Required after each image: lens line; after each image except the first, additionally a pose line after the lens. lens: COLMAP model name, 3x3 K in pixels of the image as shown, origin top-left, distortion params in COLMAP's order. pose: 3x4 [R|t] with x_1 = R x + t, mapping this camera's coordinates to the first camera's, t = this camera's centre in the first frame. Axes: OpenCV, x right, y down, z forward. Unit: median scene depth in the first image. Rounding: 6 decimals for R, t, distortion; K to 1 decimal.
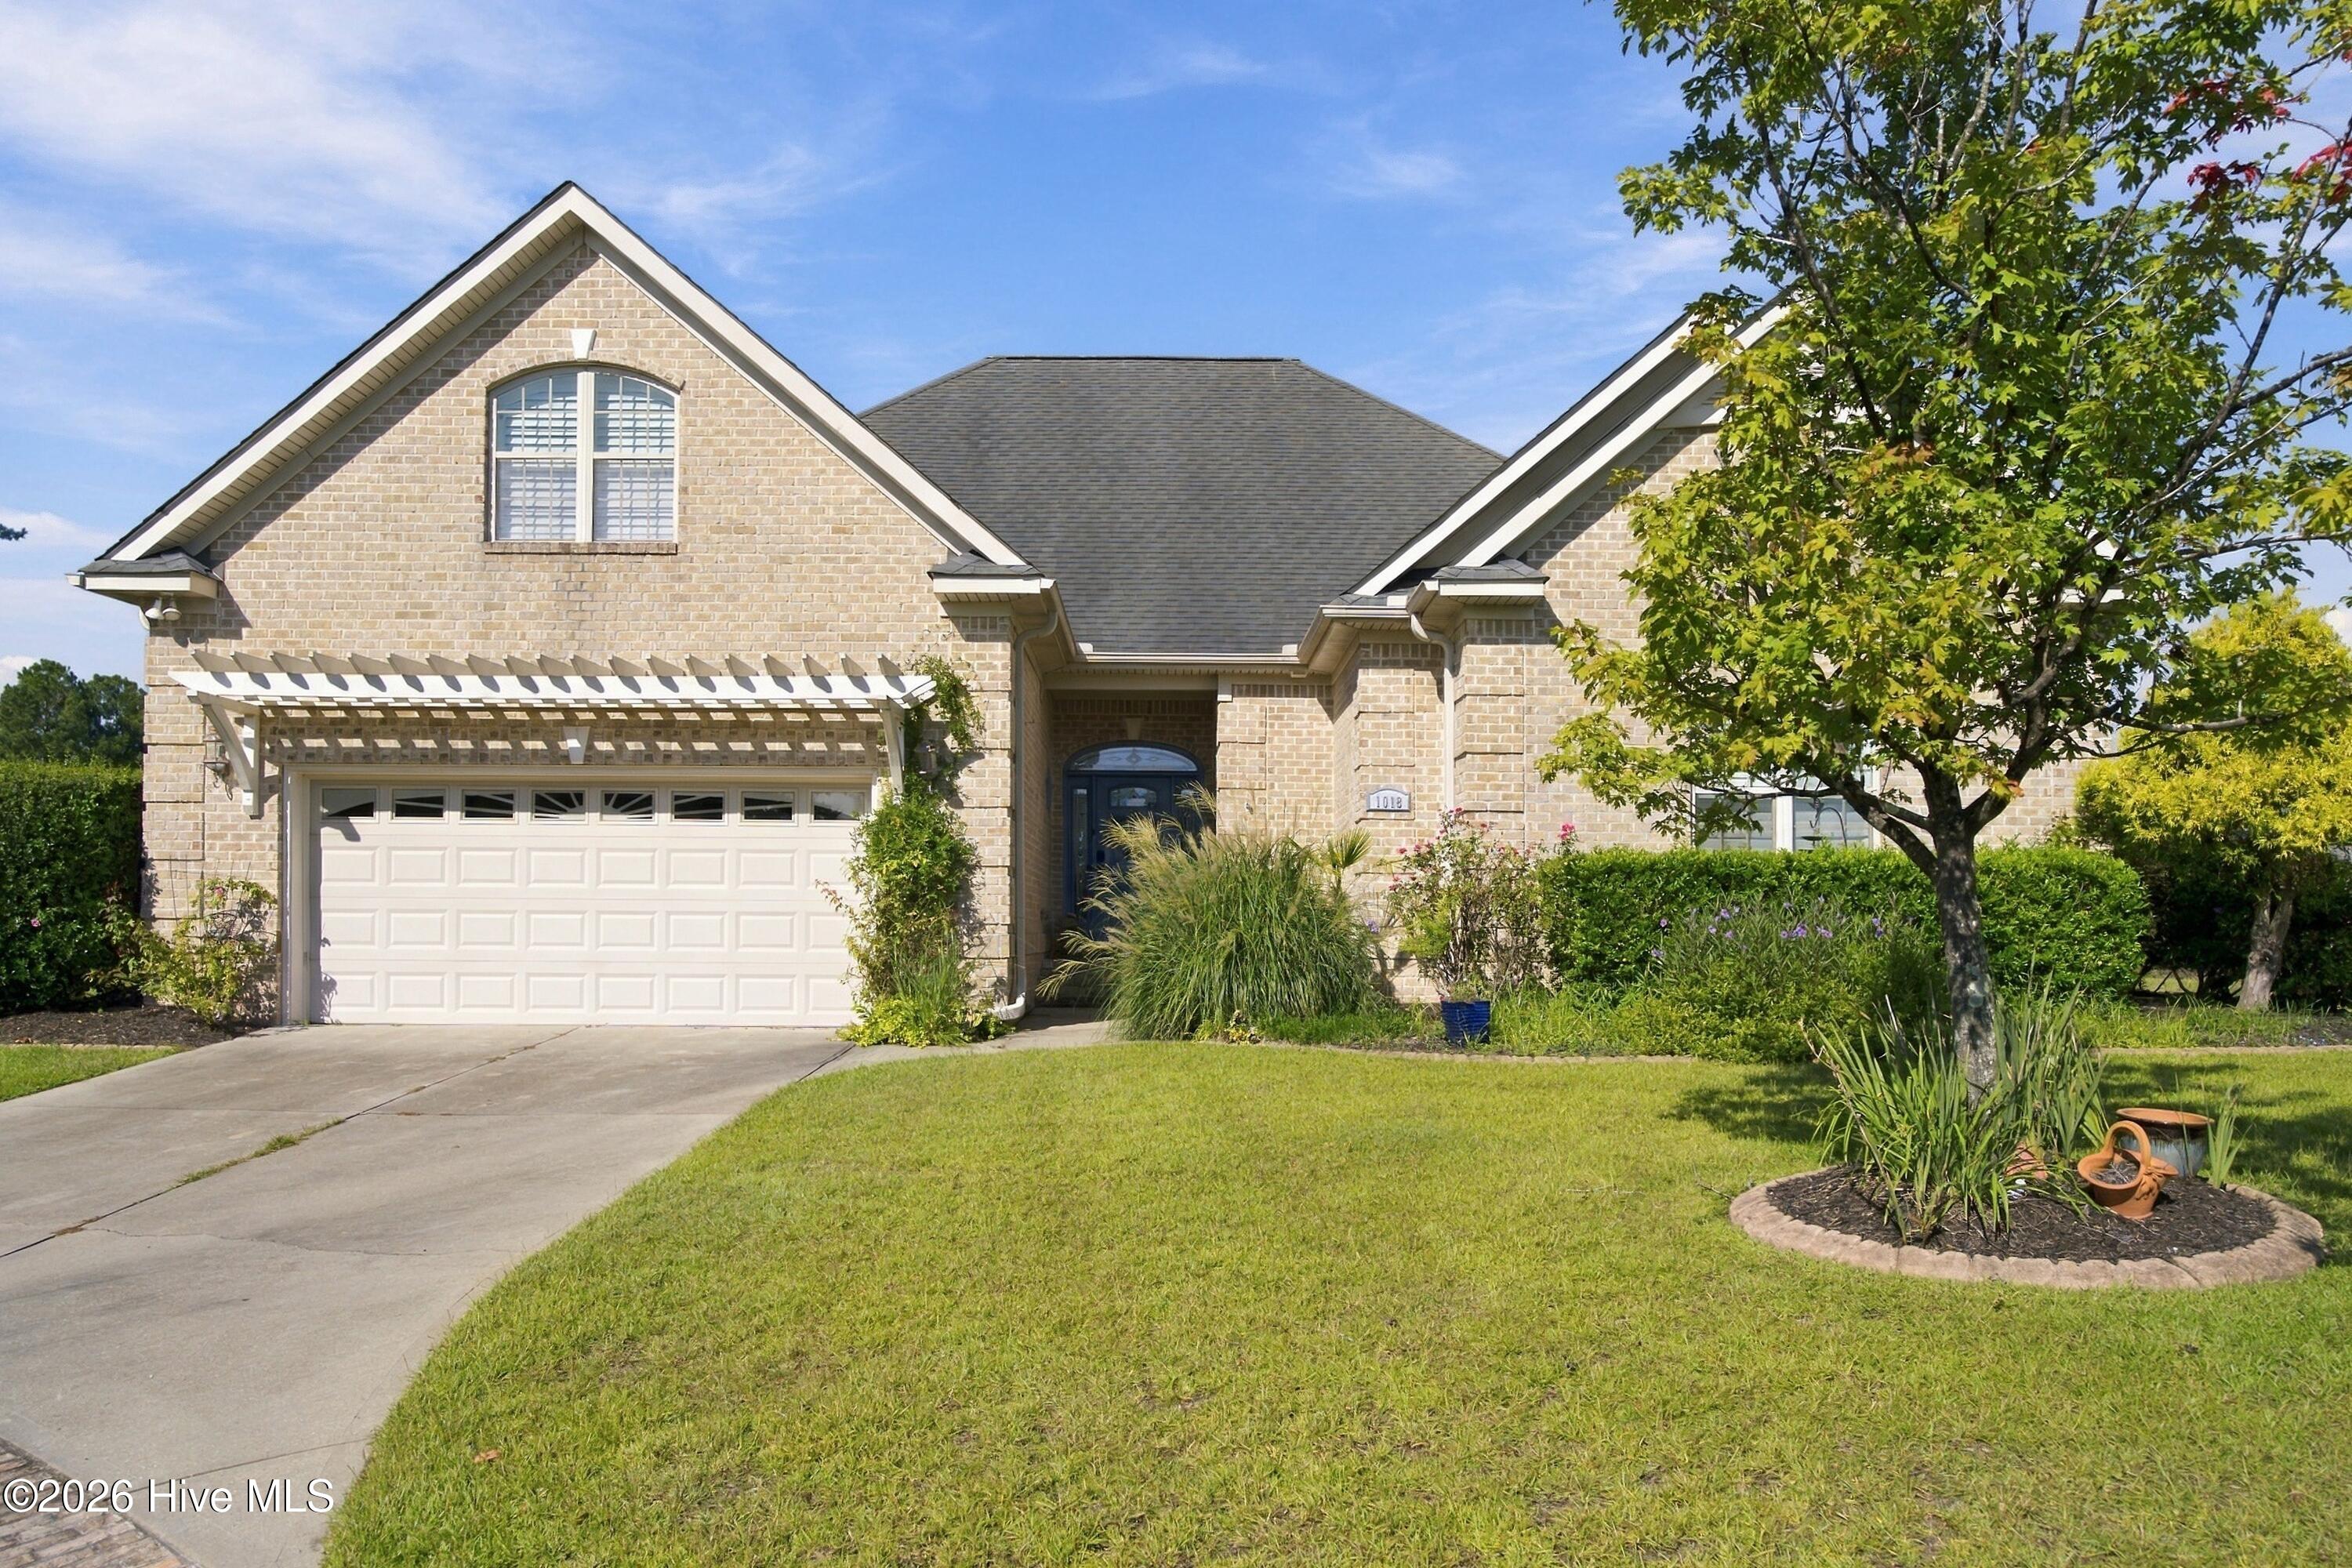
lens RADIAL K [[1657.0, 0, 1175.1], [0, 1657.0, 789.5], [0, 0, 1]] dist [0.000019, 0.000721]
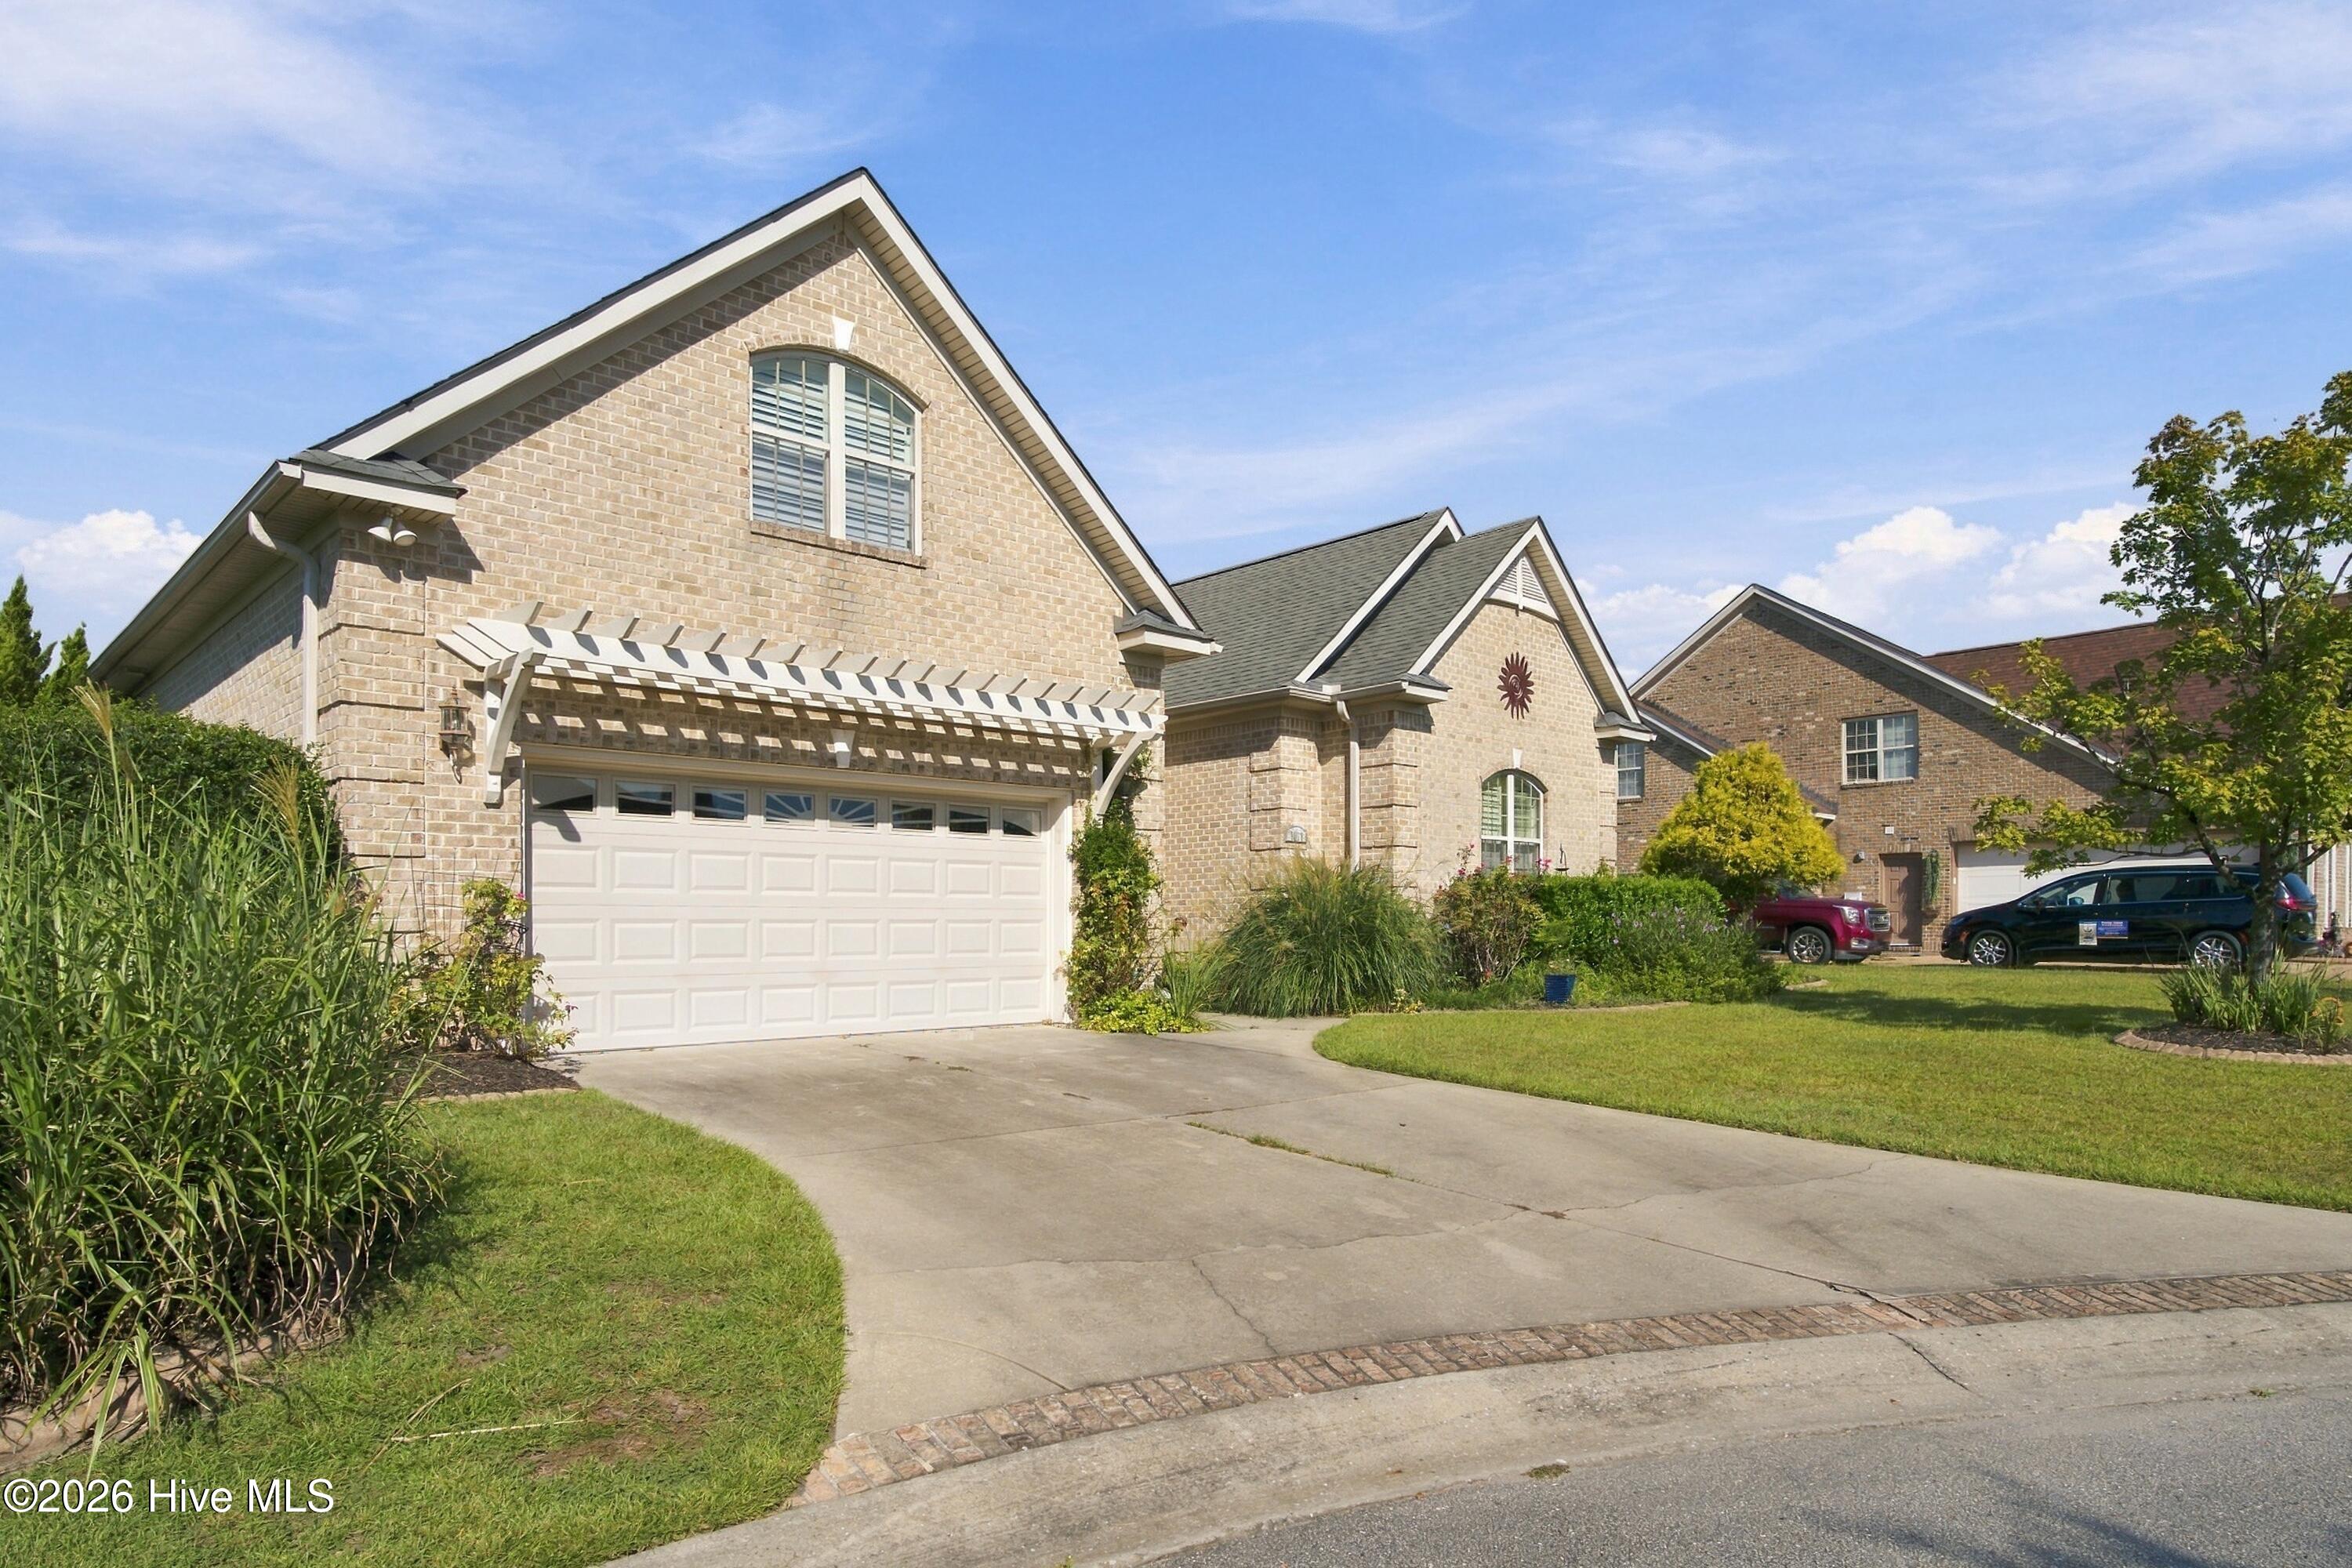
lens RADIAL K [[1363.6, 0, 1160.9], [0, 1363.6, 839.5], [0, 0, 1]] dist [-0.002404, -0.000154]
pose [[0.729008, 0.034708, 0.683624, -0.761649], [-0.042200, 0.999093, -0.005723, 0.022815], [-0.683203, -0.024677, 0.729812, 0.284992]]
